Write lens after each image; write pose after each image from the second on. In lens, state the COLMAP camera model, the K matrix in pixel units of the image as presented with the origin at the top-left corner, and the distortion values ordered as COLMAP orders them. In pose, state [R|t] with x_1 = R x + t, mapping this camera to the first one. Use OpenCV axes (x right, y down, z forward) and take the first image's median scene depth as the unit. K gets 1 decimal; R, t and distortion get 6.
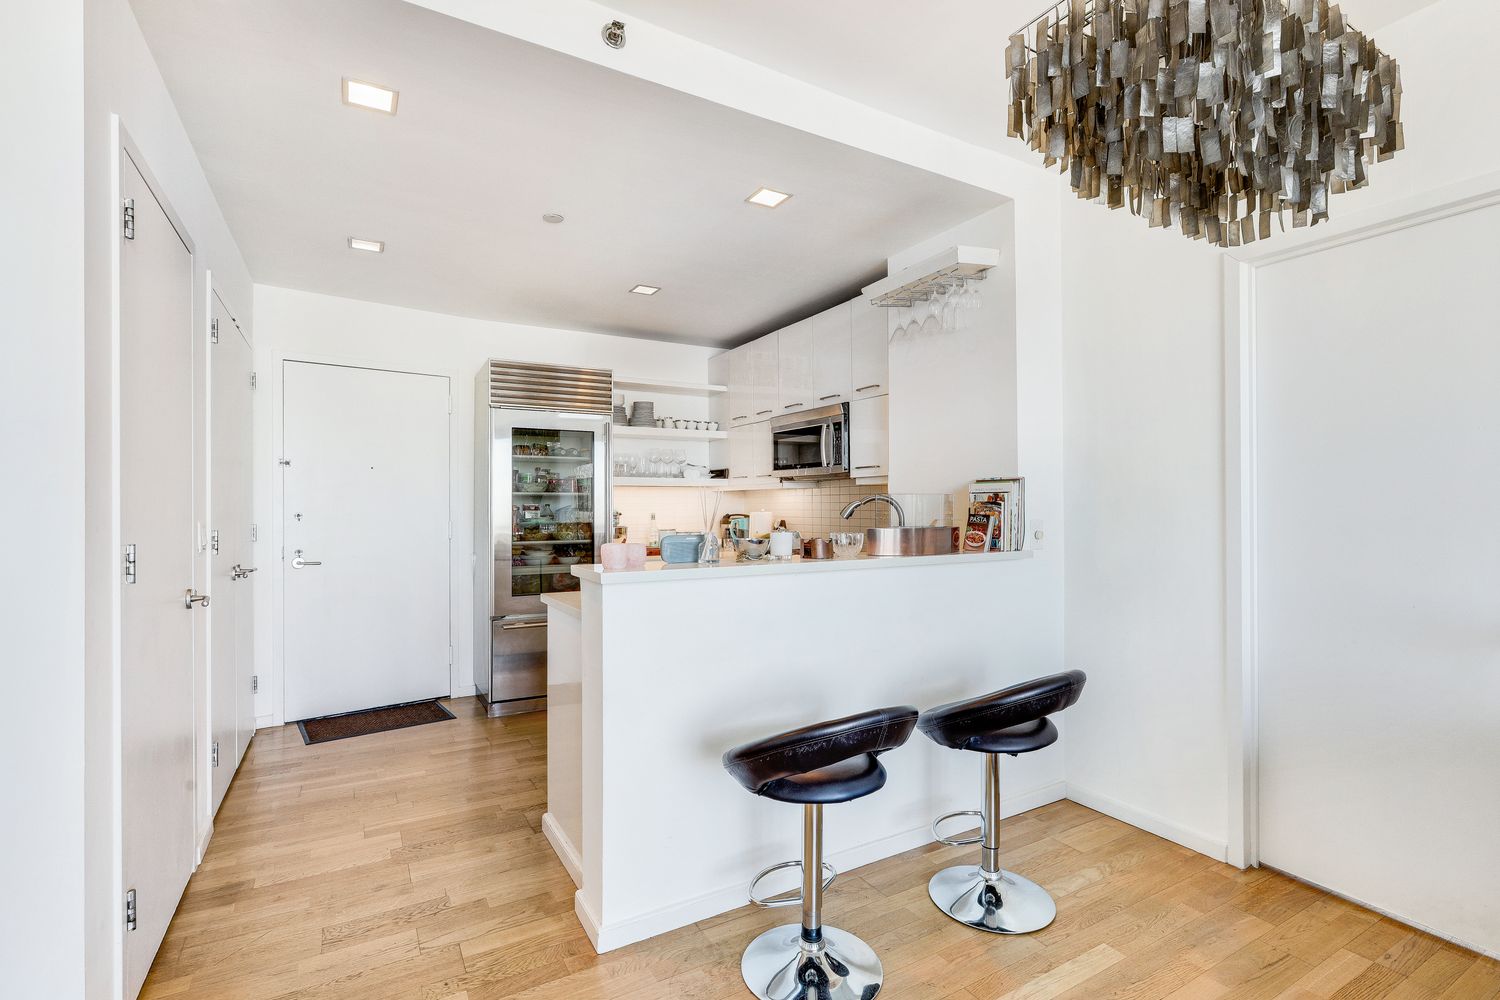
lens RADIAL K [[663.6, 0, 750.0], [0, 663.6, 500.0], [0, 0, 1]] dist [0.000006, 0.000075]
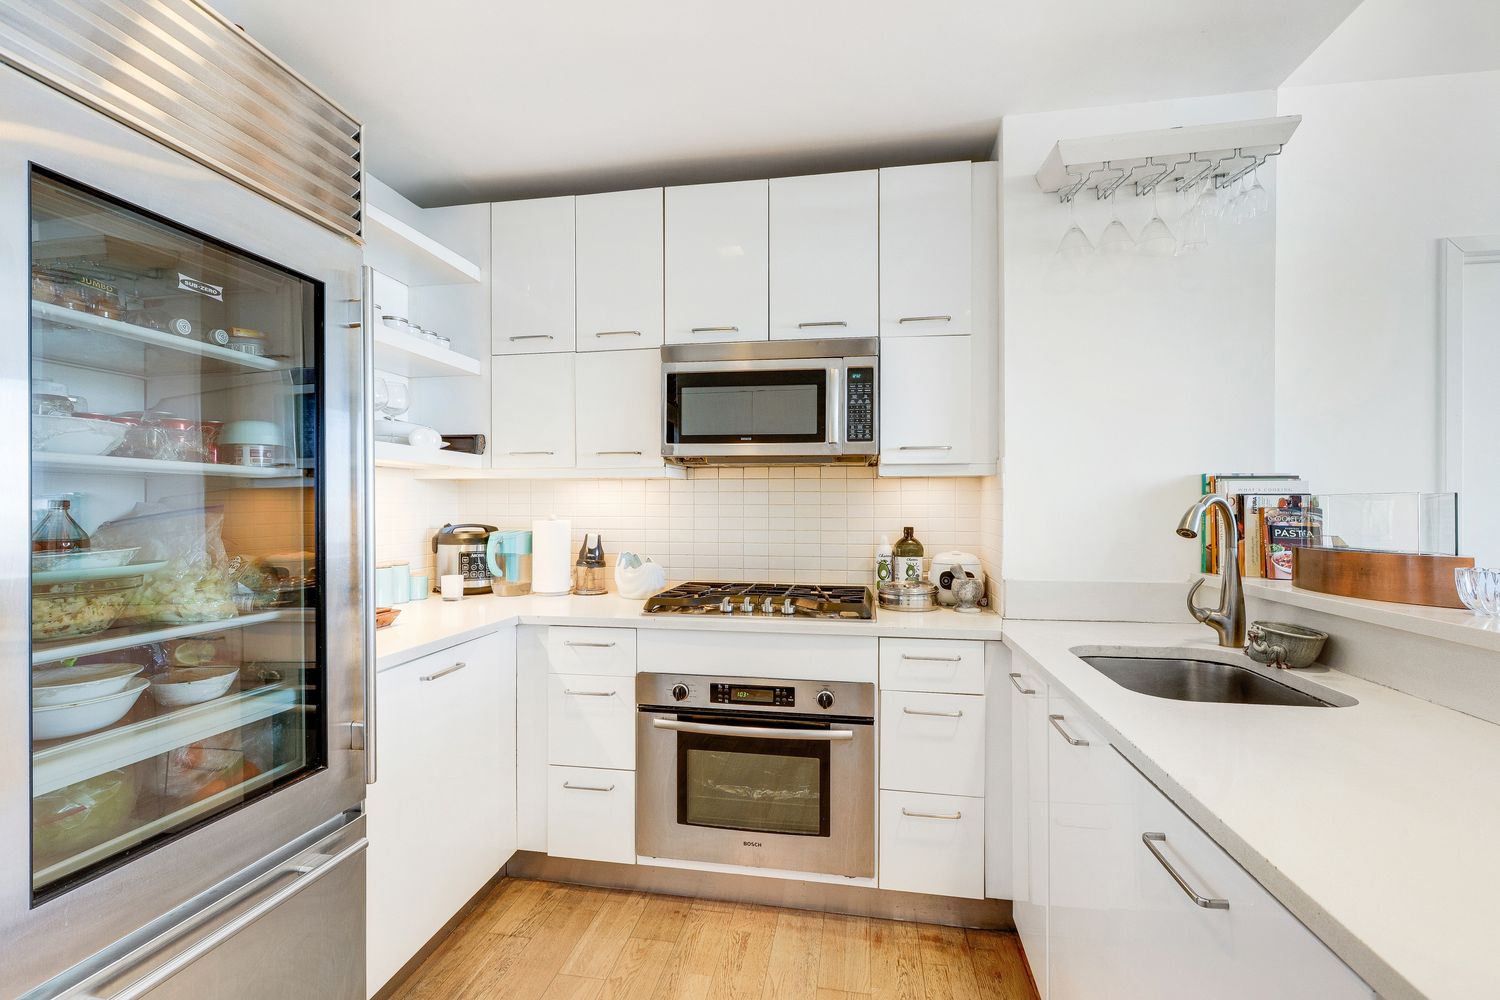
lens RADIAL K [[663.6, 0, 750.0], [0, 663.6, 500.0], [0, 0, 1]] dist [0.000006, 0.000075]
pose [[0.662651, -0.001015, 0.748928, -0.369693], [-0.010456, 0.999889, 0.010607, -0.005271], [-0.748856, -0.014860, 0.662567, 0.663758]]
